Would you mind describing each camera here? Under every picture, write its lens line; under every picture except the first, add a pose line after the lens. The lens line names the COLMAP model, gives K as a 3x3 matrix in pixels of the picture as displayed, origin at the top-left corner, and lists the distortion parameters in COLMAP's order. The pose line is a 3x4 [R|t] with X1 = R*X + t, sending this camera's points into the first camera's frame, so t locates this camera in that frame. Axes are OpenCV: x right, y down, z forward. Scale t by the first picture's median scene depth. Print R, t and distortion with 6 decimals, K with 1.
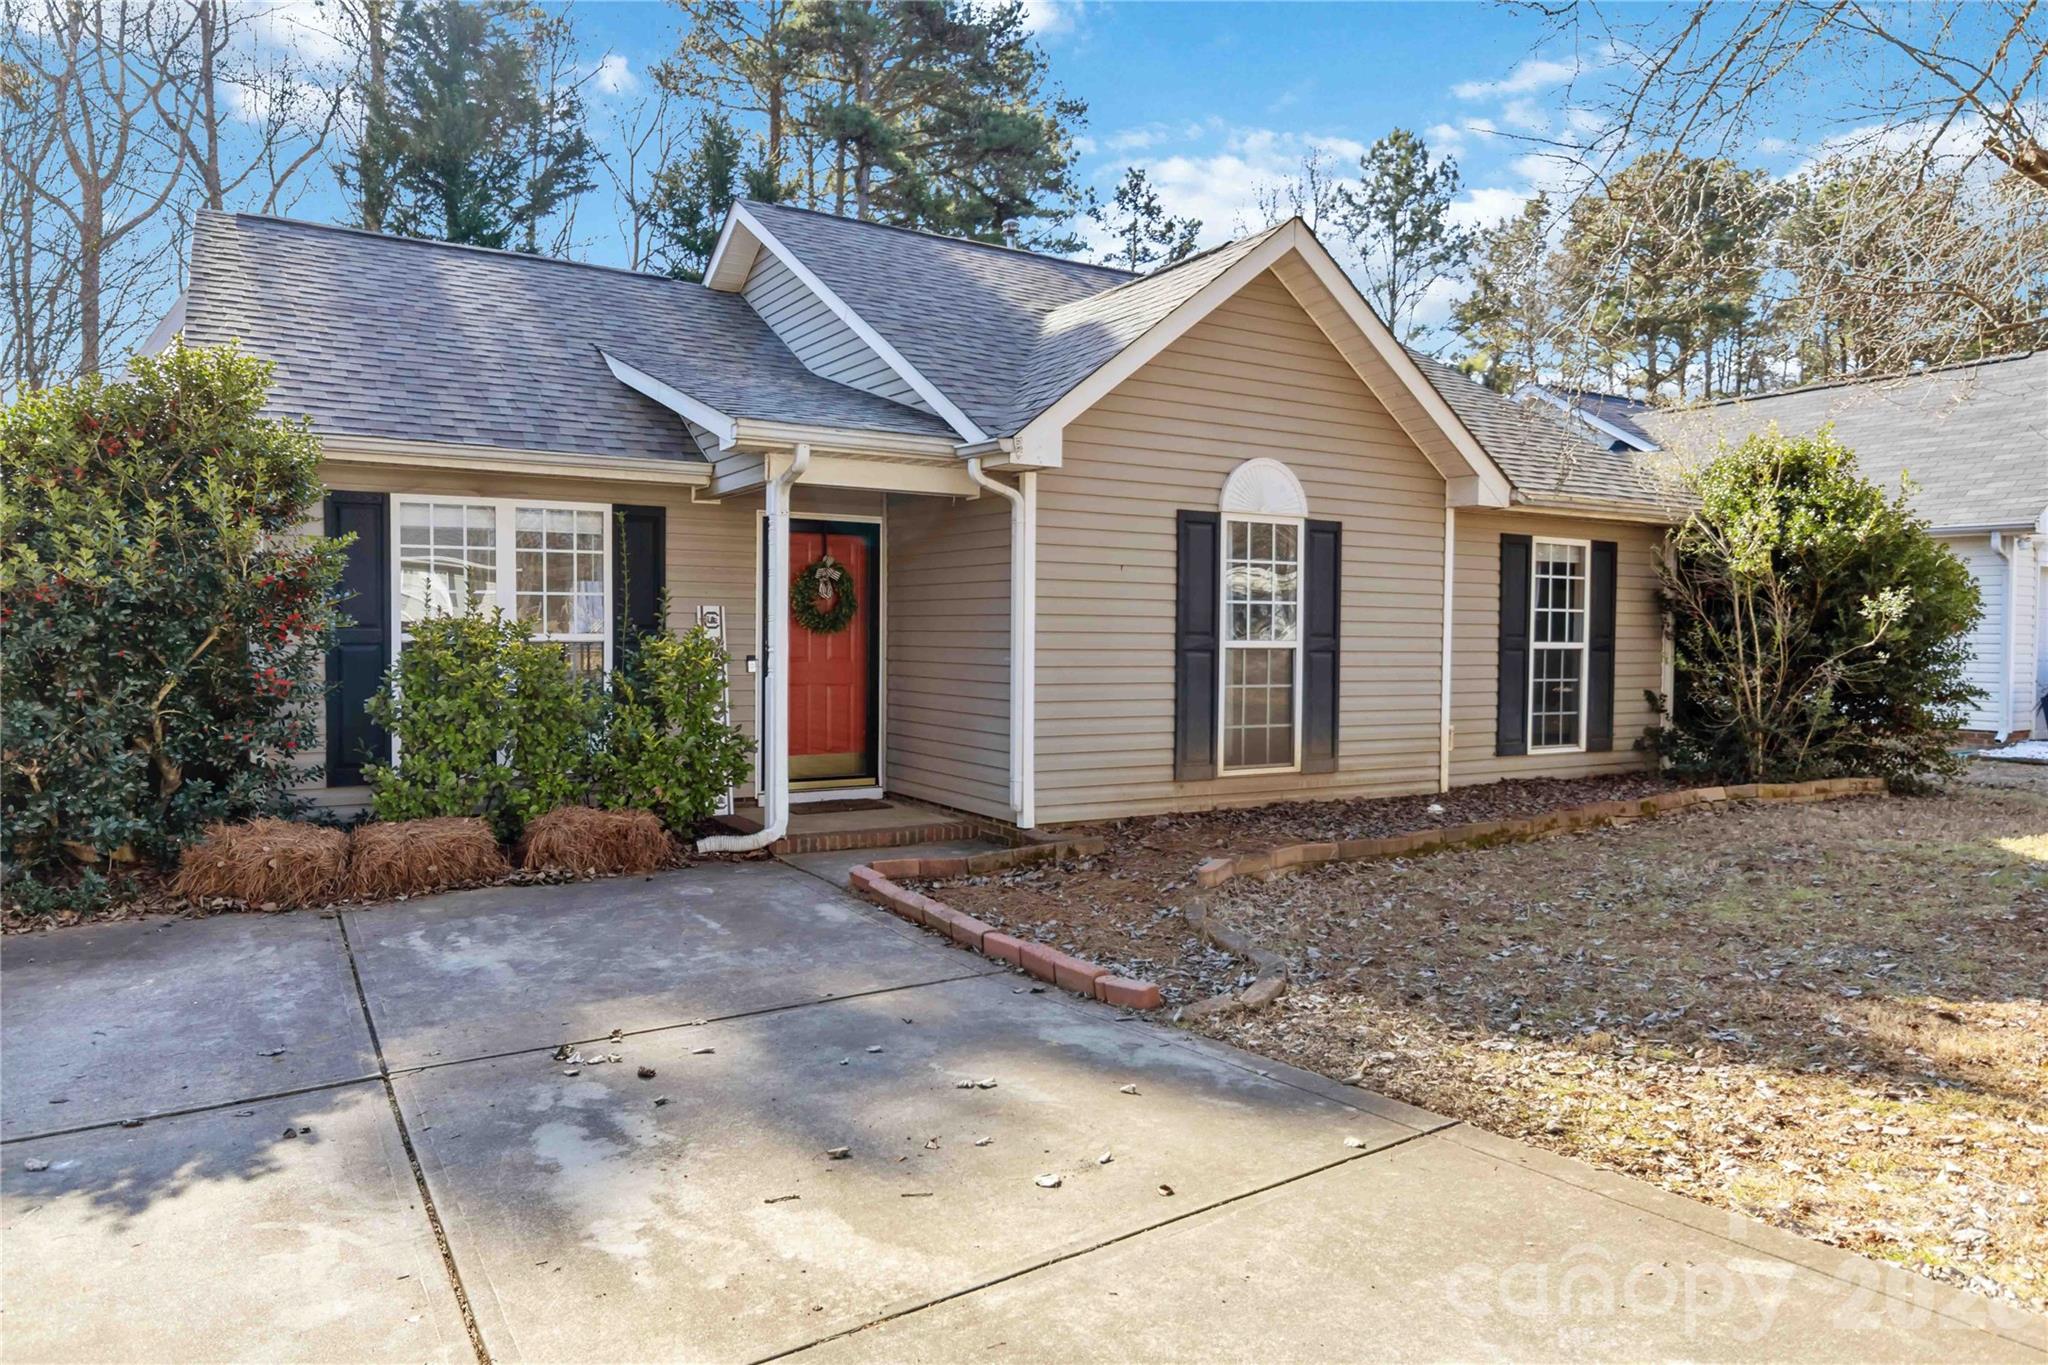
lens RADIAL K [[1299.1, 0, 1028.5], [0, 1299.1, 668.9], [0, 0, 1]] dist [-0.005860, -0.001955]
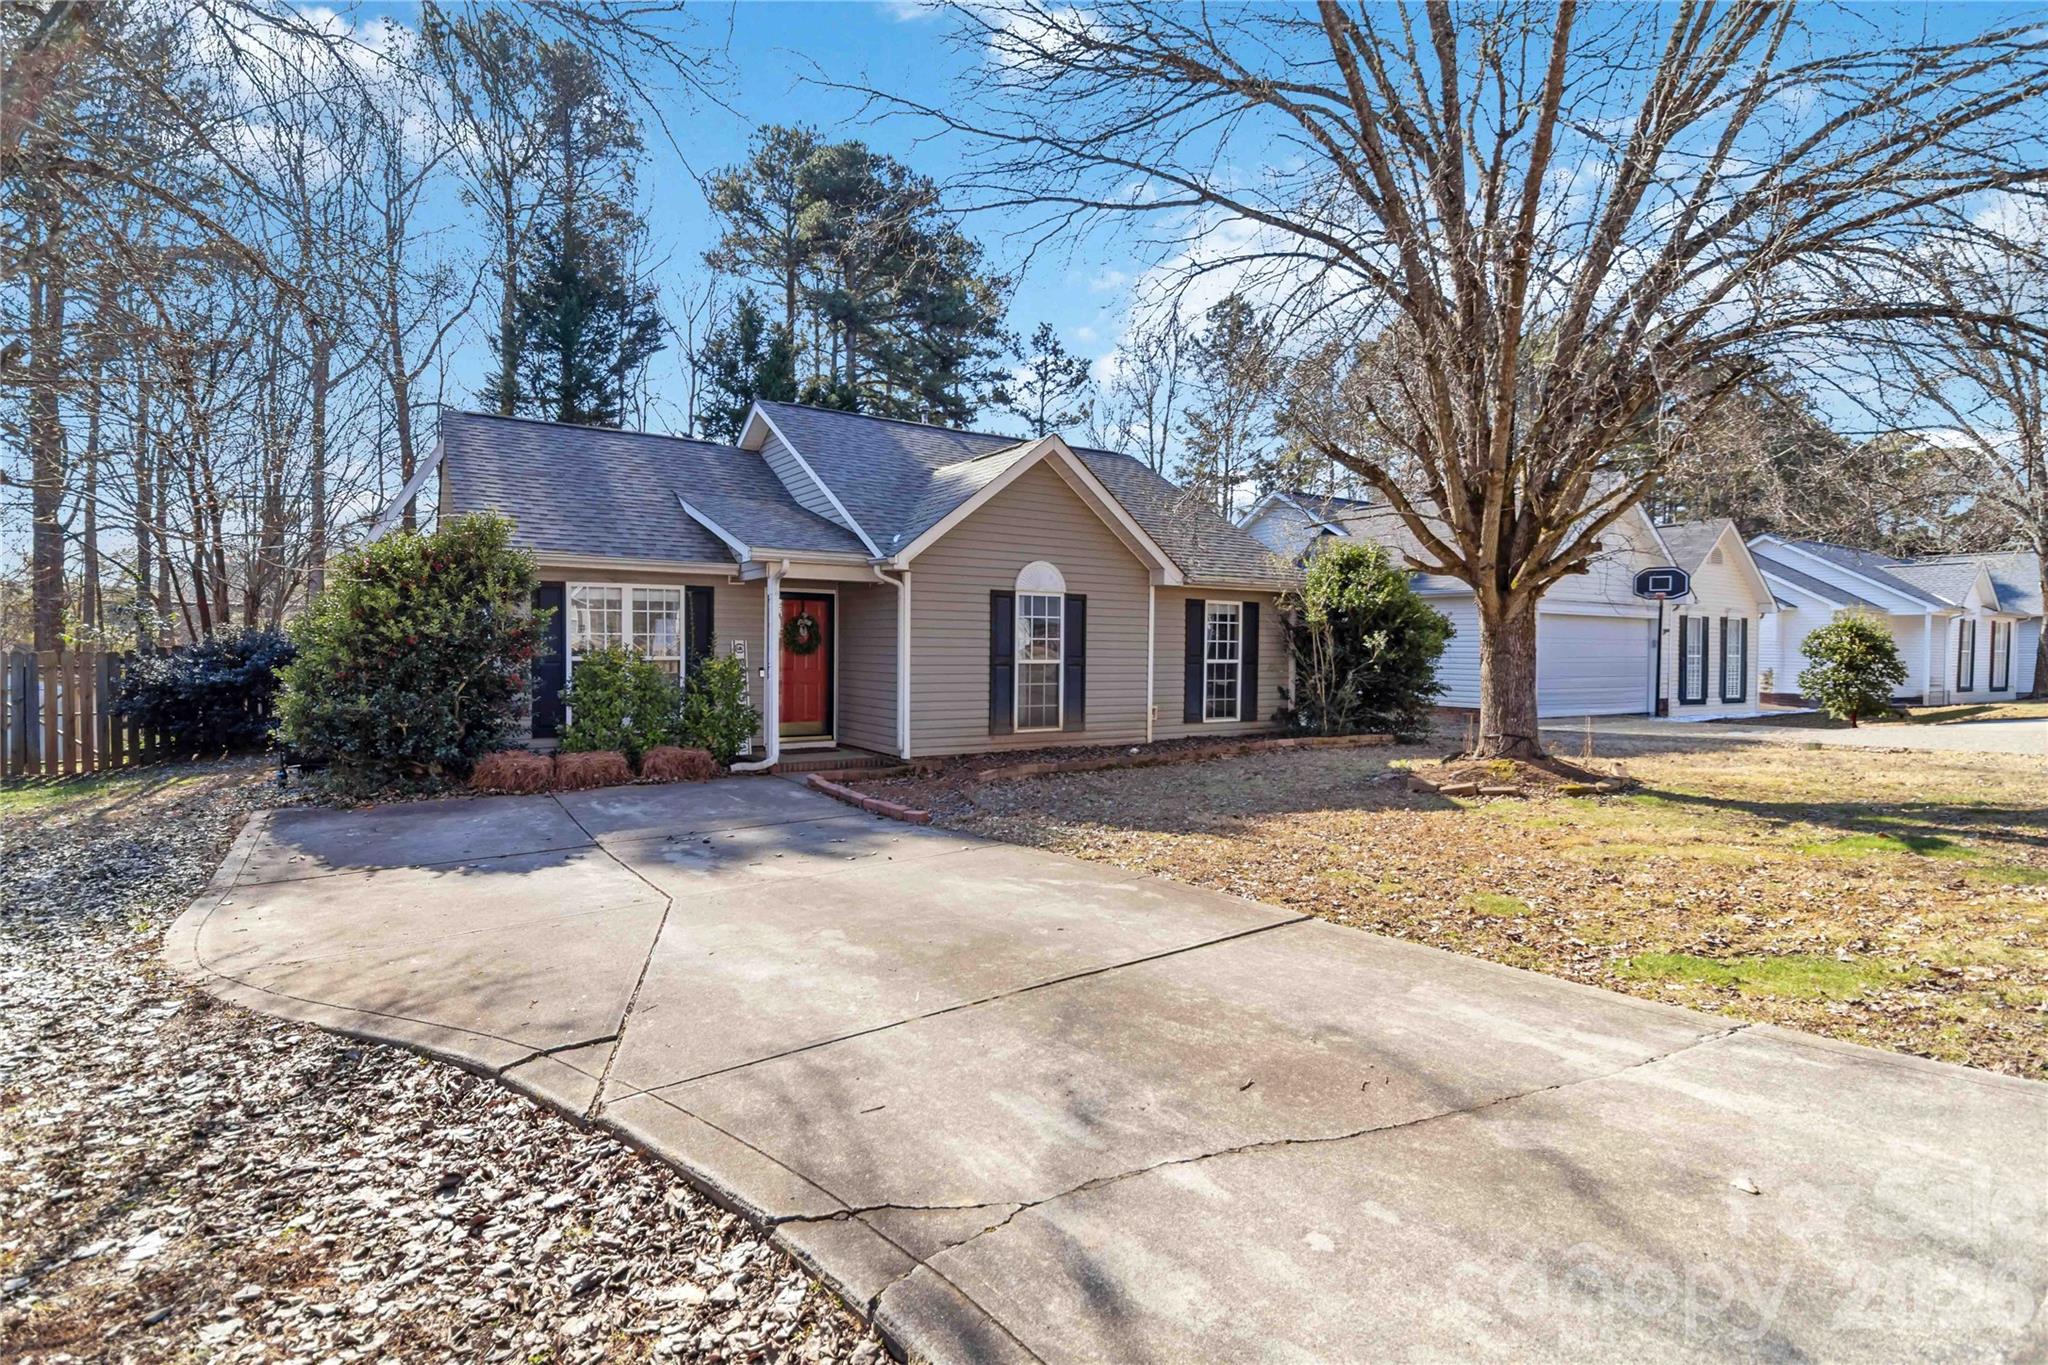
lens RADIAL K [[958.6, 0, 1020.1], [0, 958.6, 662.4], [0, 0, 1]] dist [0.002178, 0.001070]
pose [[0.999260, 0.000316, 0.038455, 0.096850], [0.000068, 0.999950, -0.009981, -0.004043], [-0.038456, 0.009976, 0.999210, -0.355687]]
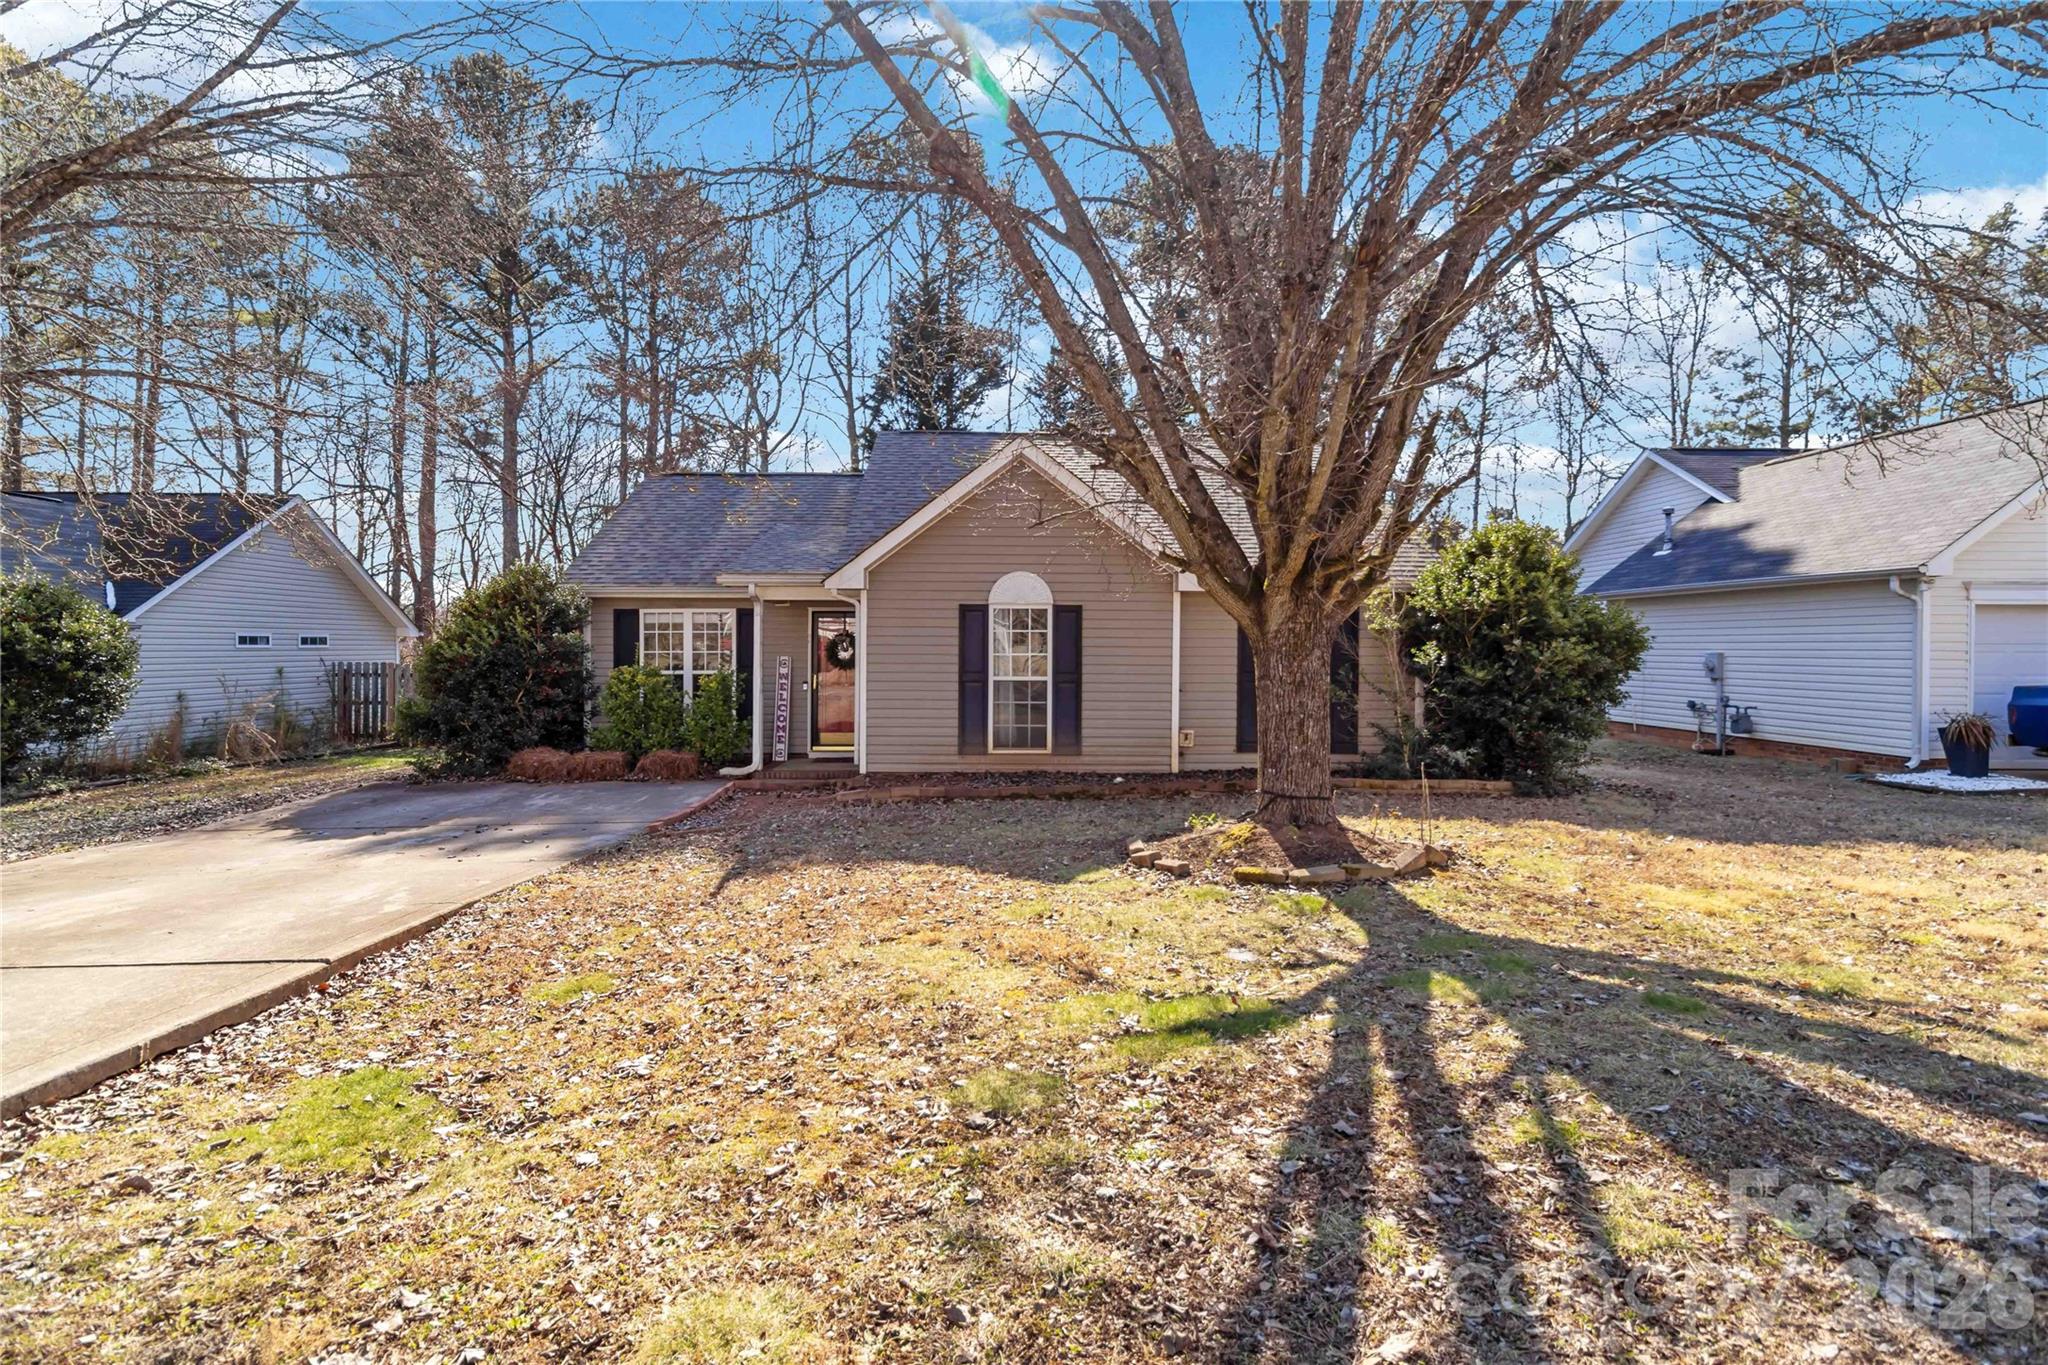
lens RADIAL K [[958.6, 0, 1020.1], [0, 958.6, 662.4], [0, 0, 1]] dist [0.002178, 0.001070]
pose [[0.869400, 0.002716, -0.494102, 0.792019], [-0.010000, 0.999877, -0.012100, -0.024313], [0.494008, 0.015461, 0.869320, -0.111386]]
